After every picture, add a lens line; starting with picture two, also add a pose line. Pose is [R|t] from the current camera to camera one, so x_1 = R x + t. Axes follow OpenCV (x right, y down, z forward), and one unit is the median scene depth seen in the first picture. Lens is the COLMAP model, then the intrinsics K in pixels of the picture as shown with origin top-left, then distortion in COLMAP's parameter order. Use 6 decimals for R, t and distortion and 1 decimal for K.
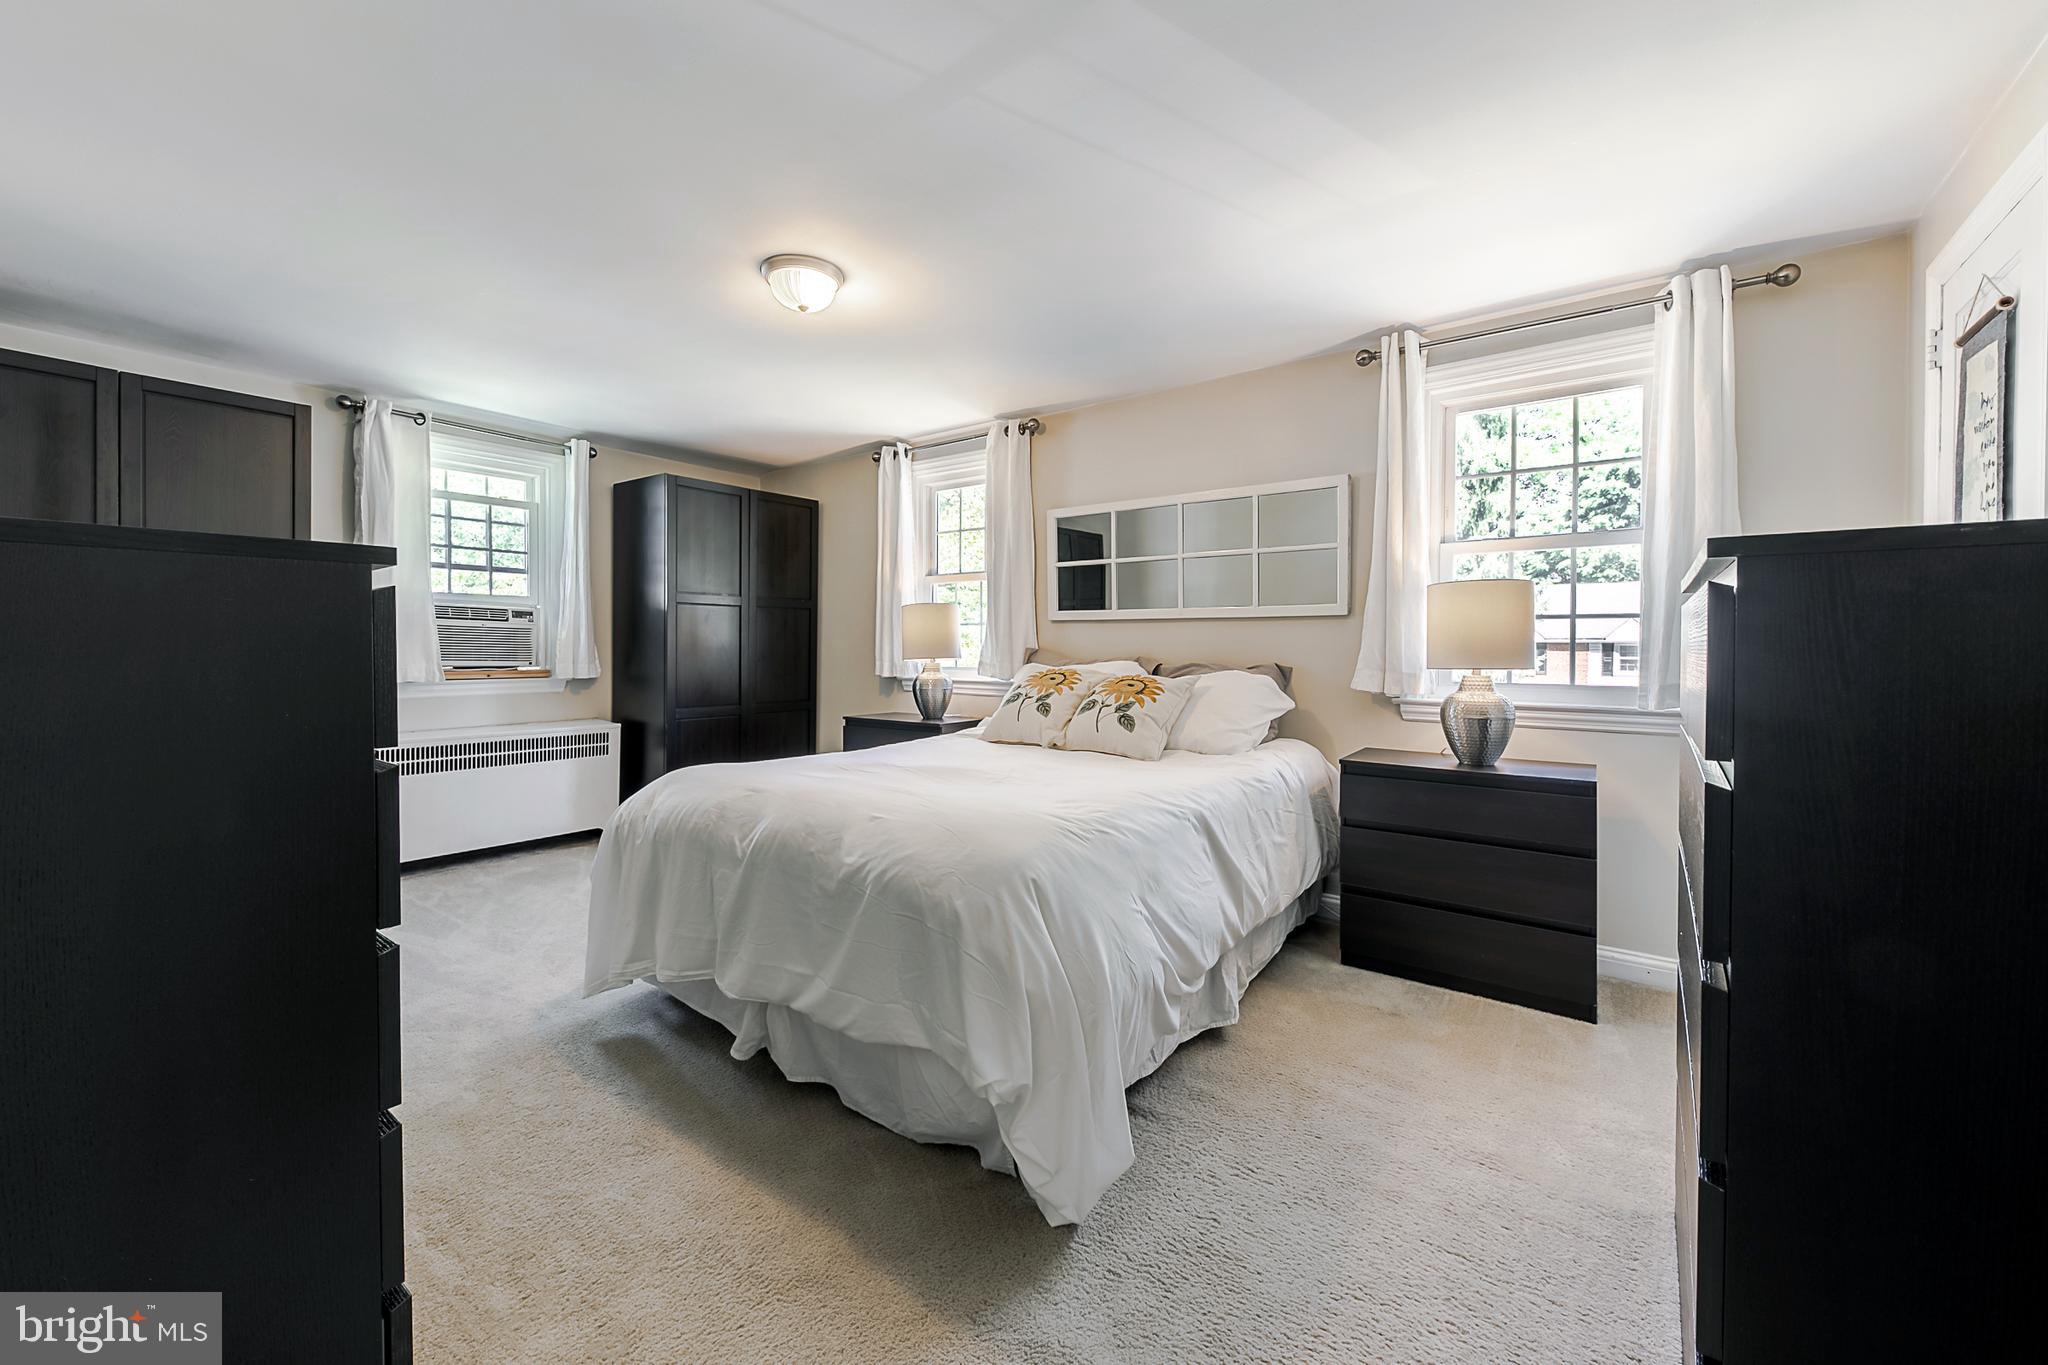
lens RADIAL K [[826.3, 0, 1064.2], [0, 826.3, 642.8], [0, 0, 1]] dist [0.006514, 0.000060]
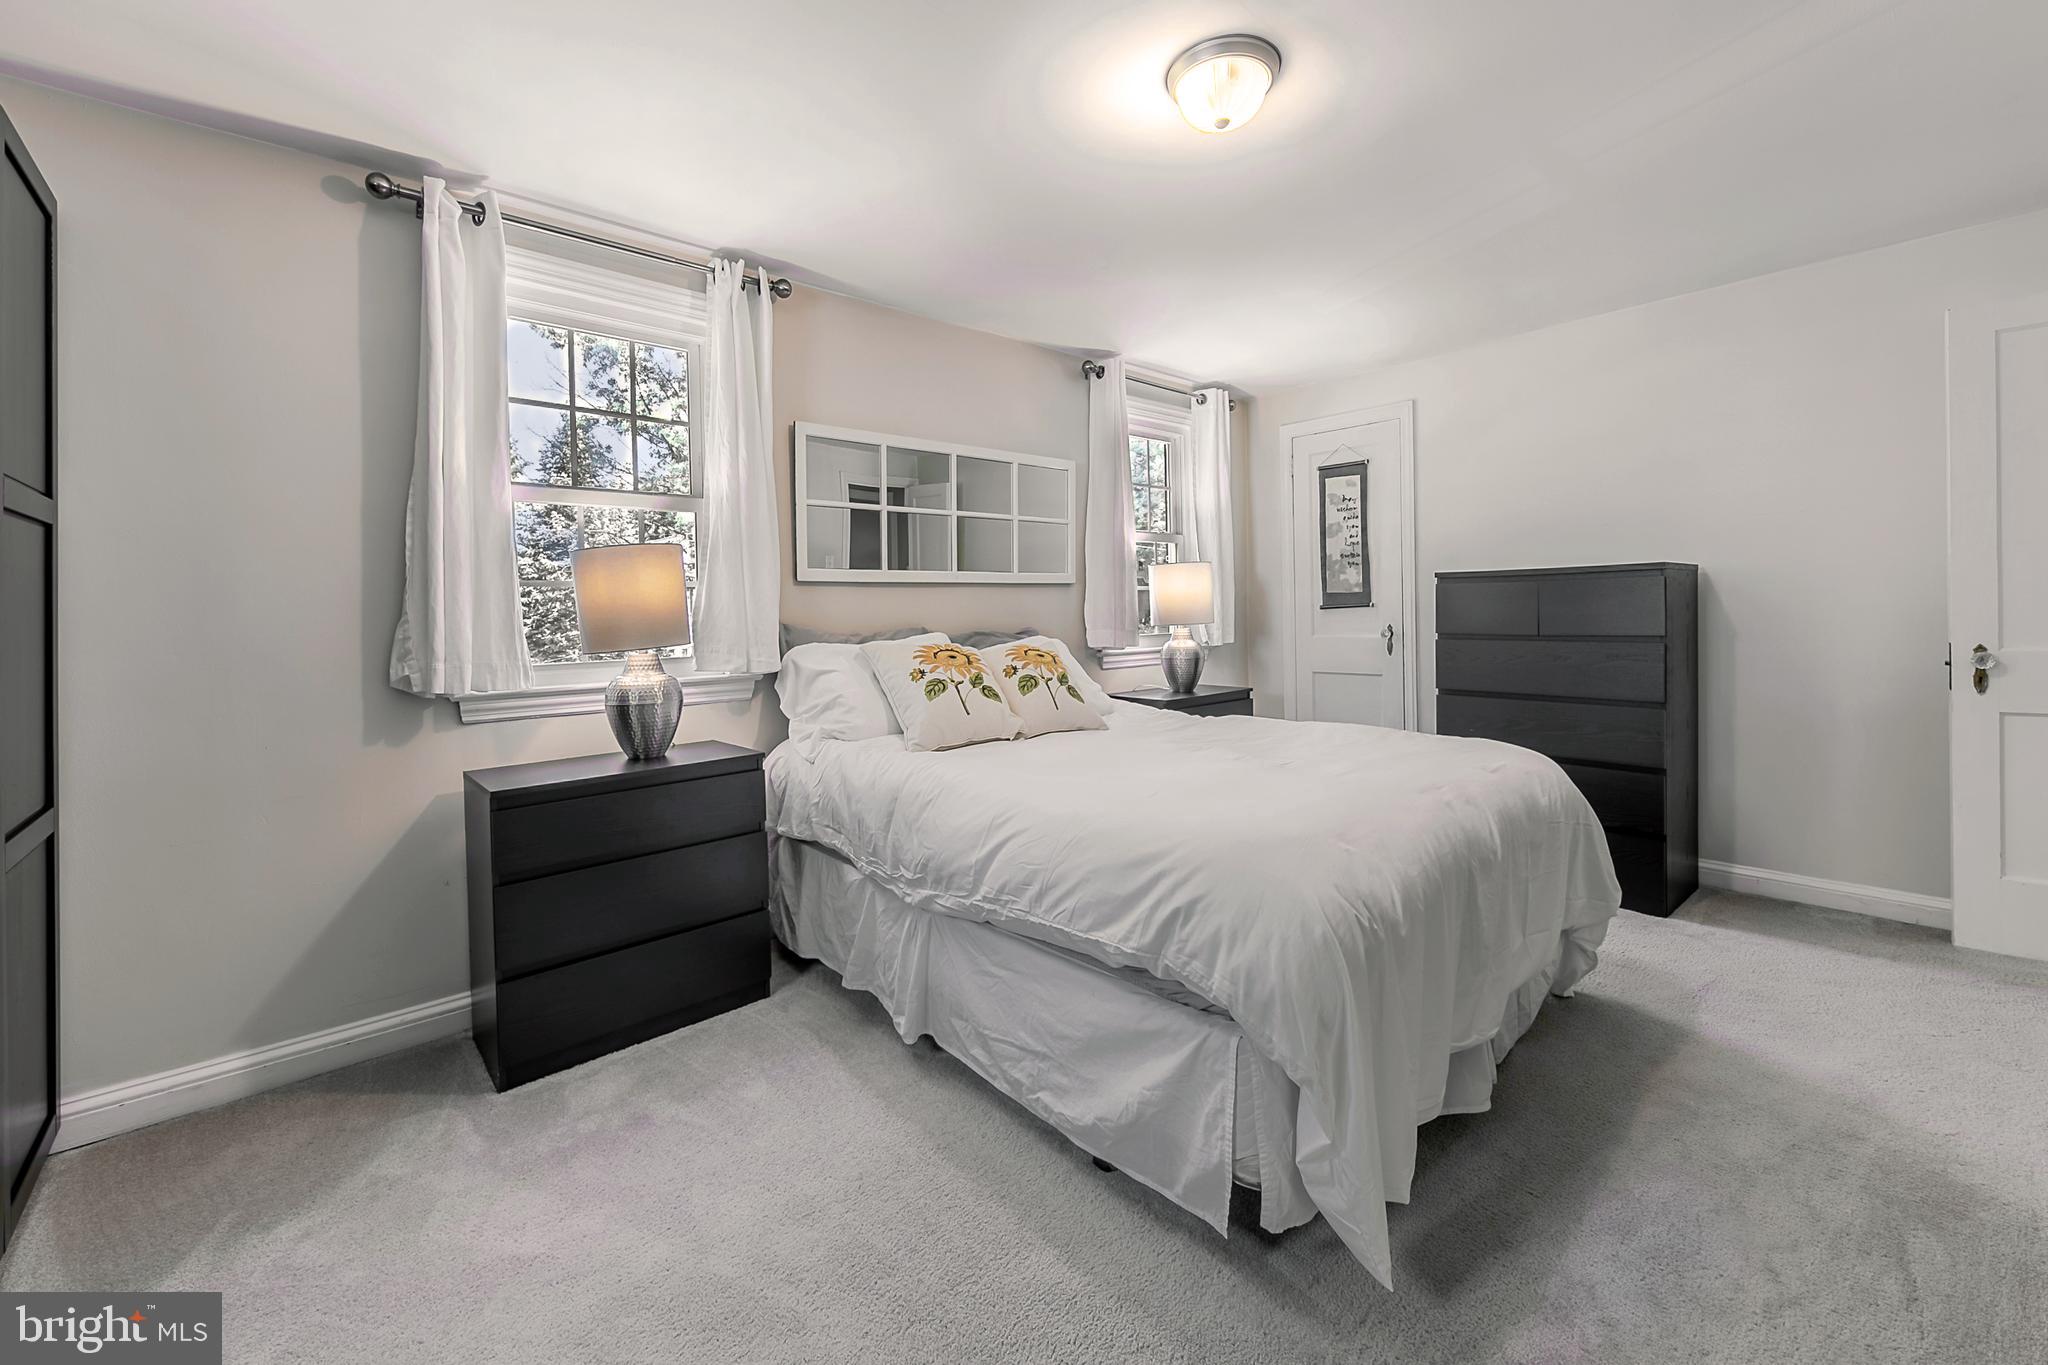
lens RADIAL K [[826.3, 0, 1064.2], [0, 826.3, 642.8], [0, 0, 1]] dist [0.006514, 0.000060]
pose [[0.196333, -0.041829, 0.979645, -0.756446], [0.025965, 0.998961, 0.037450, 0.004649], [-0.980193, 0.018083, 0.197215, 0.742269]]
